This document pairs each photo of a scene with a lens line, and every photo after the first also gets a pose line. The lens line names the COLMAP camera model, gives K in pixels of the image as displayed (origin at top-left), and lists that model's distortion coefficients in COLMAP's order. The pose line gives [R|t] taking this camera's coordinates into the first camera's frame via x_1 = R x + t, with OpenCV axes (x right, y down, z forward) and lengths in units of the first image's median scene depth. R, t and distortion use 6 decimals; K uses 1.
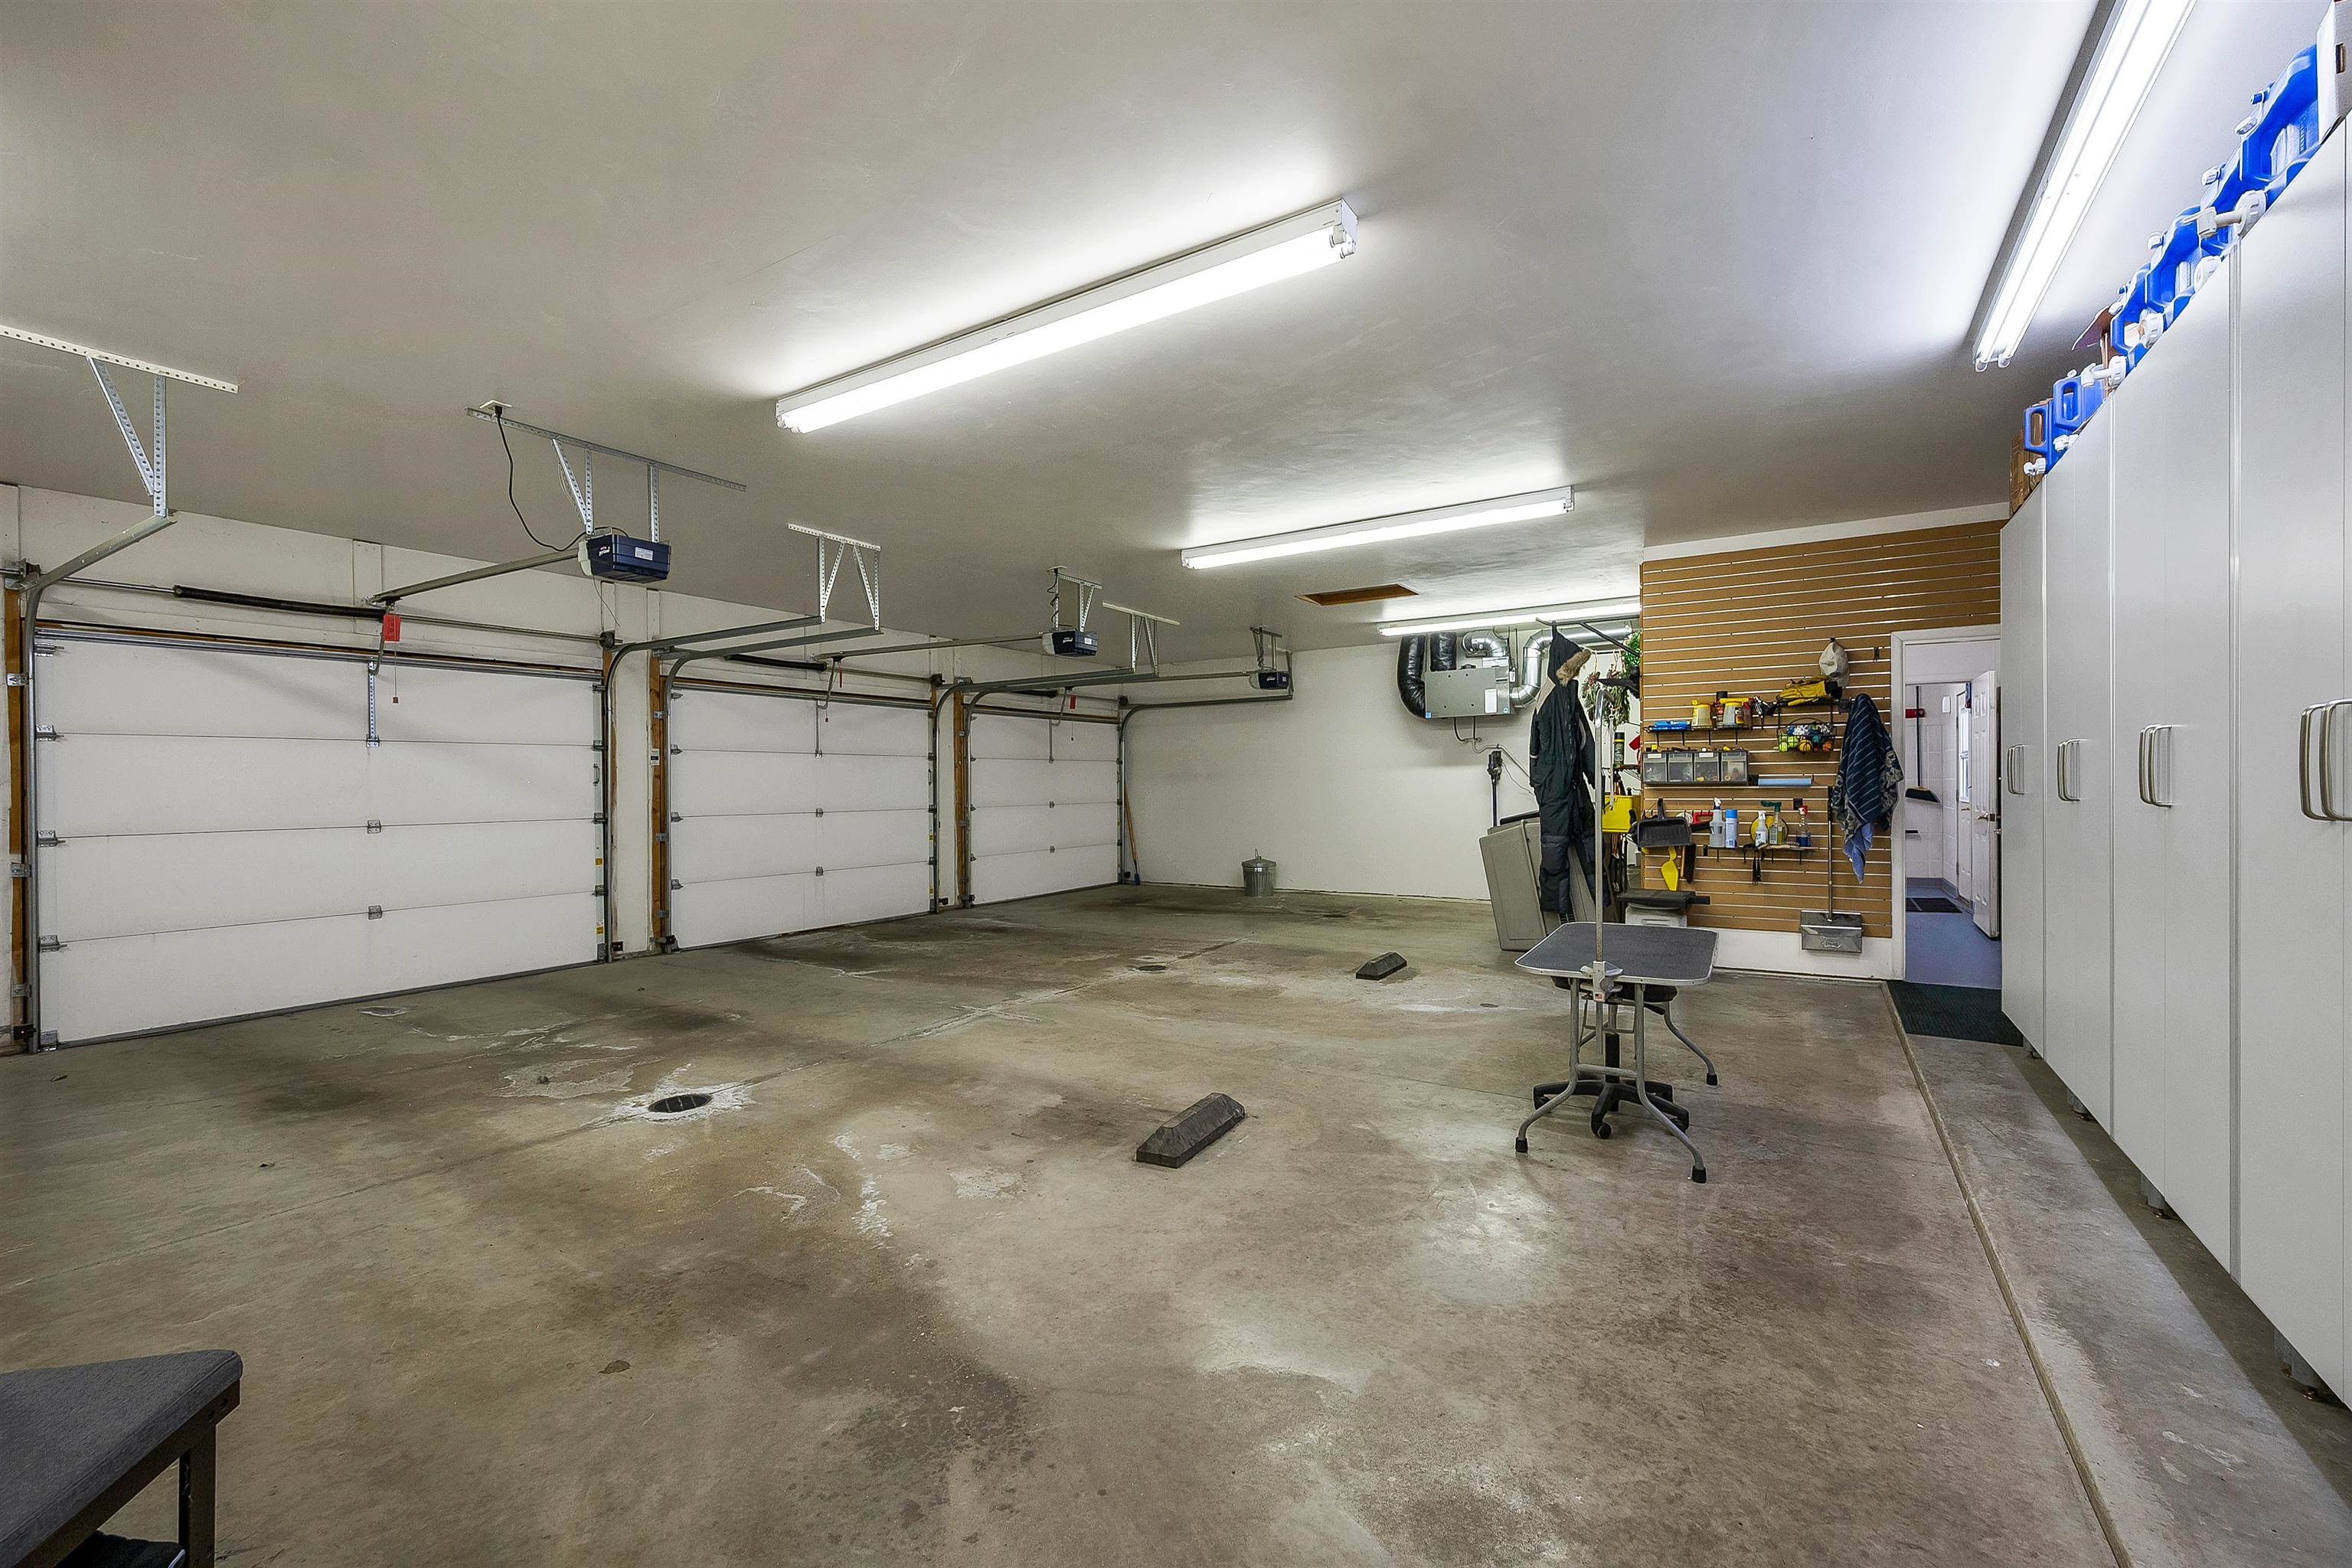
lens RADIAL K [[955.9, 0, 1188.3], [0, 955.9, 789.3], [0, 0, 1]] dist [-0.002984, 0.000198]
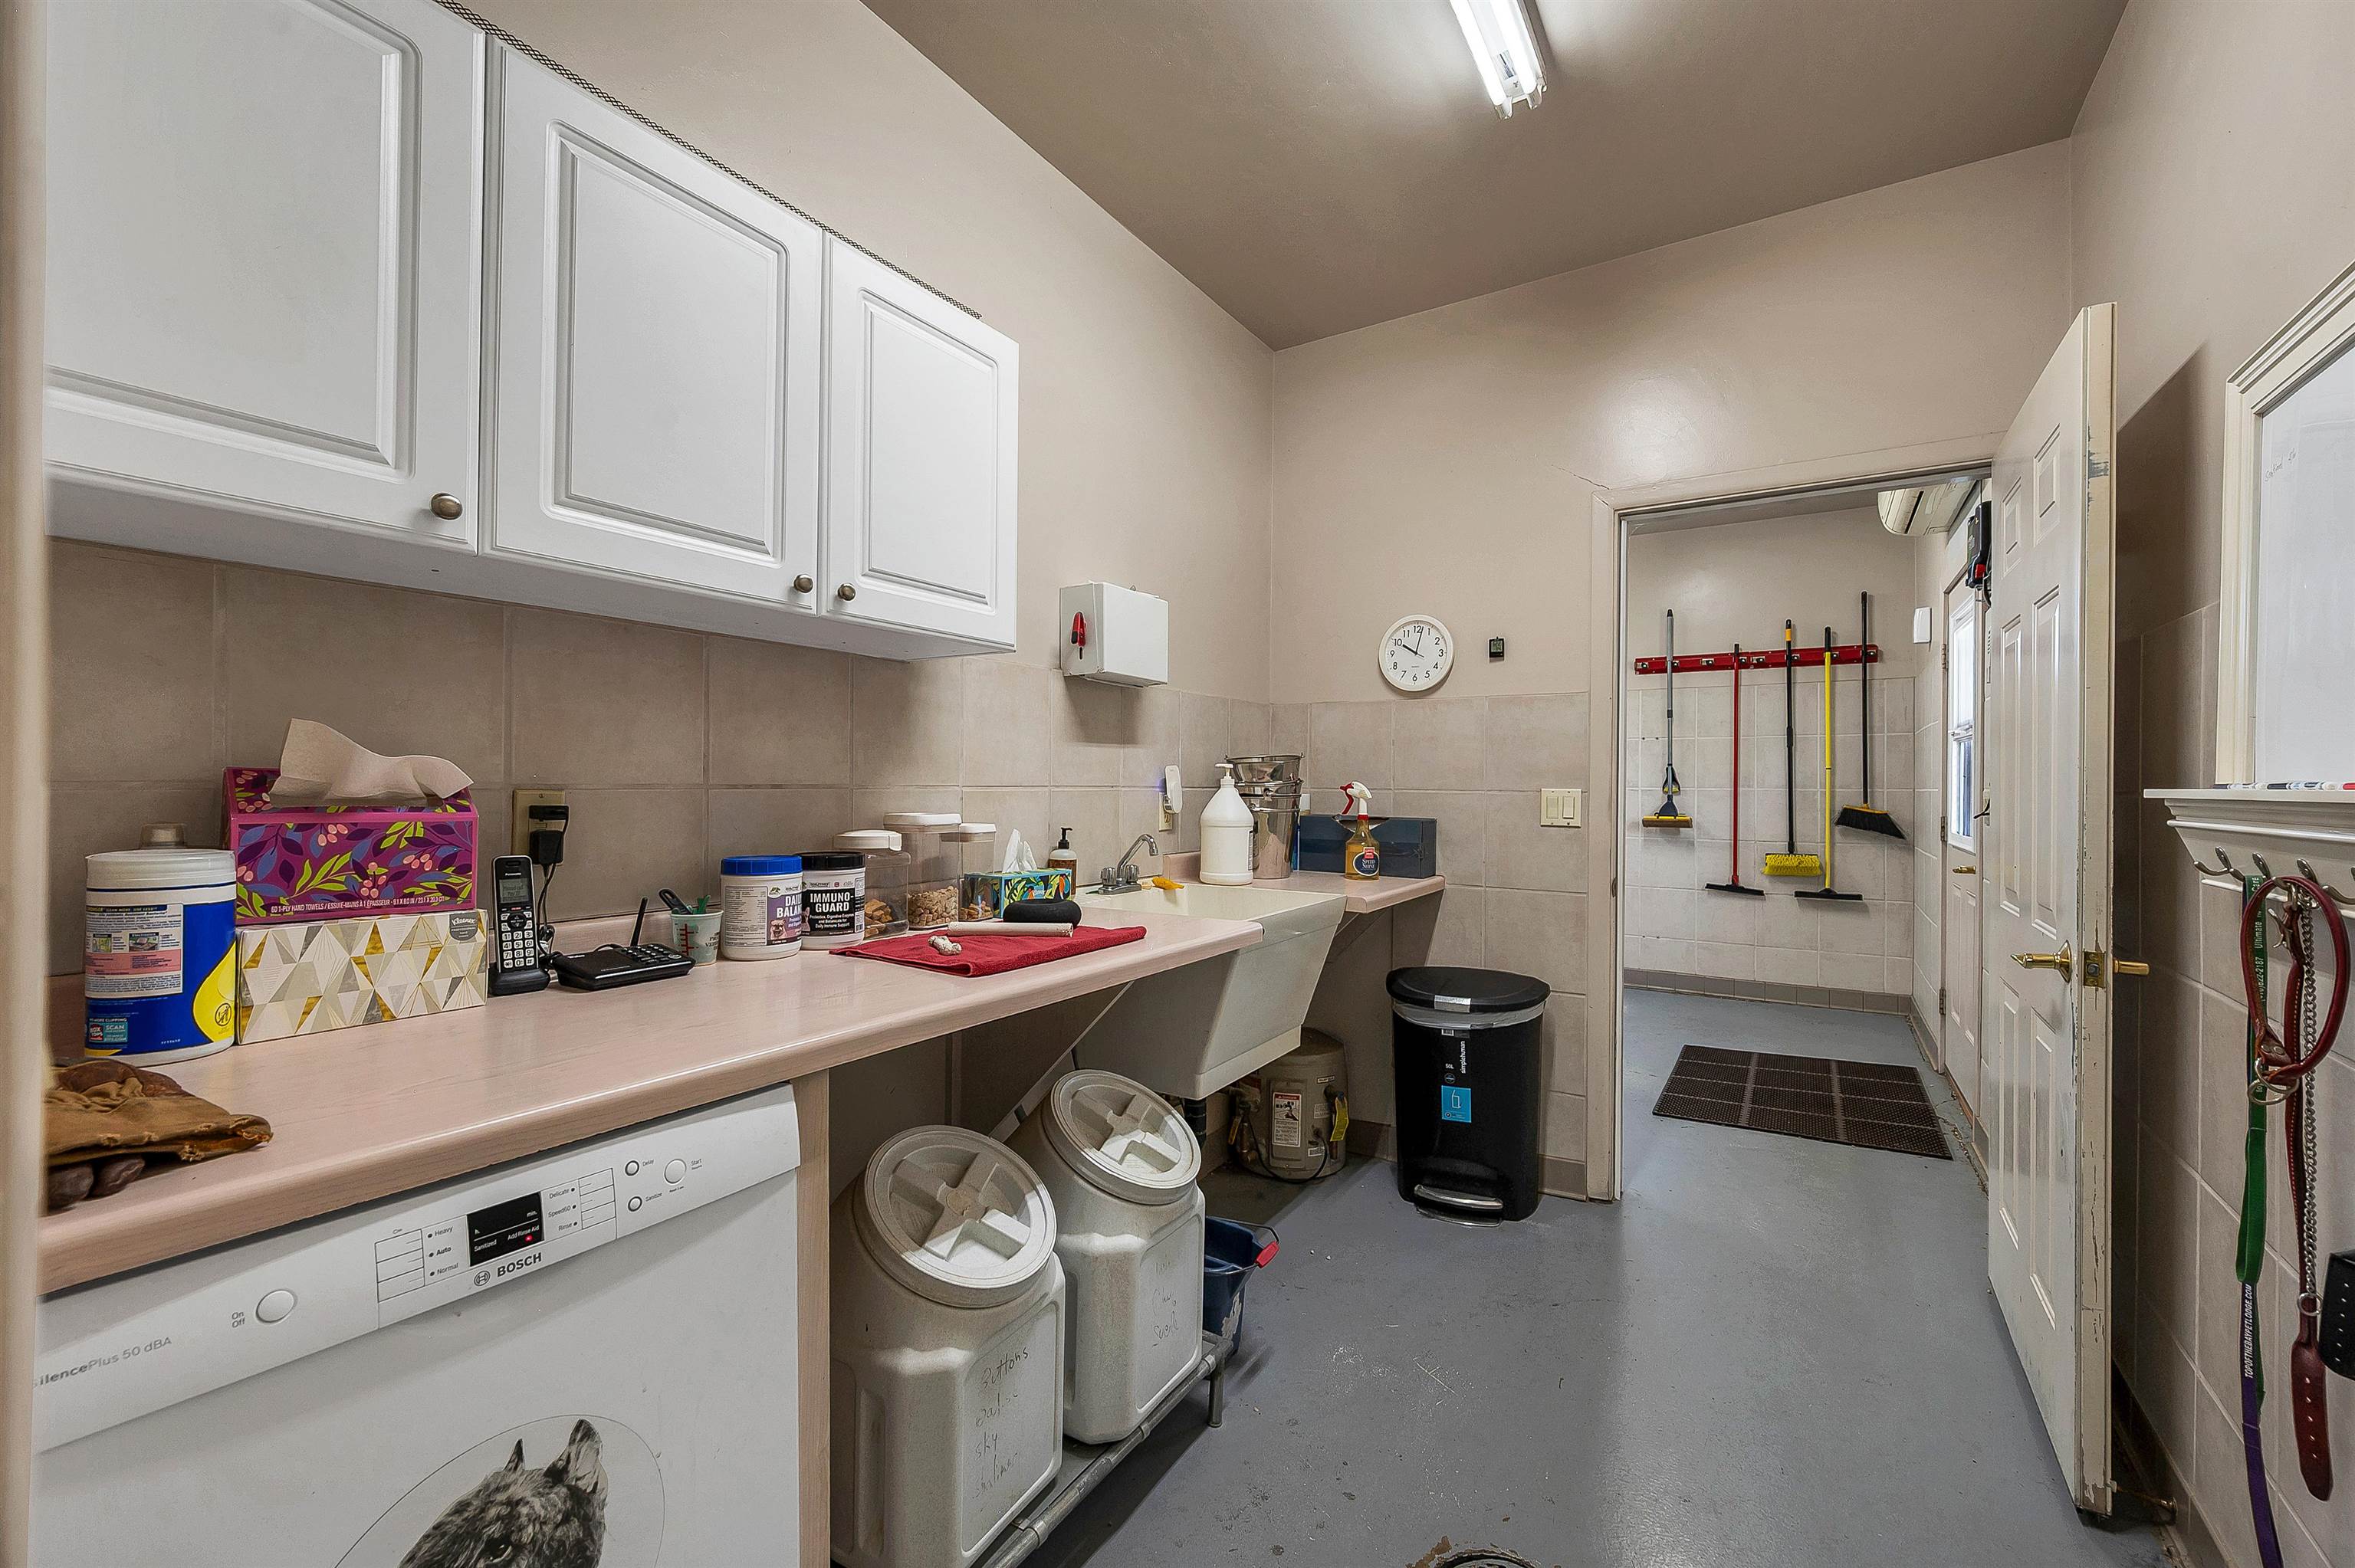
lens RADIAL K [[957.0, 0, 1189.8], [0, 957.0, 789.3], [0, 0, 1]] dist [-0.002984, 0.000198]
pose [[0.999912, 0.009667, 0.009110, 0.435284], [-0.009649, 0.999952, -0.001931, -0.006477], [-0.009129, 0.001843, 0.999957, 0.539413]]
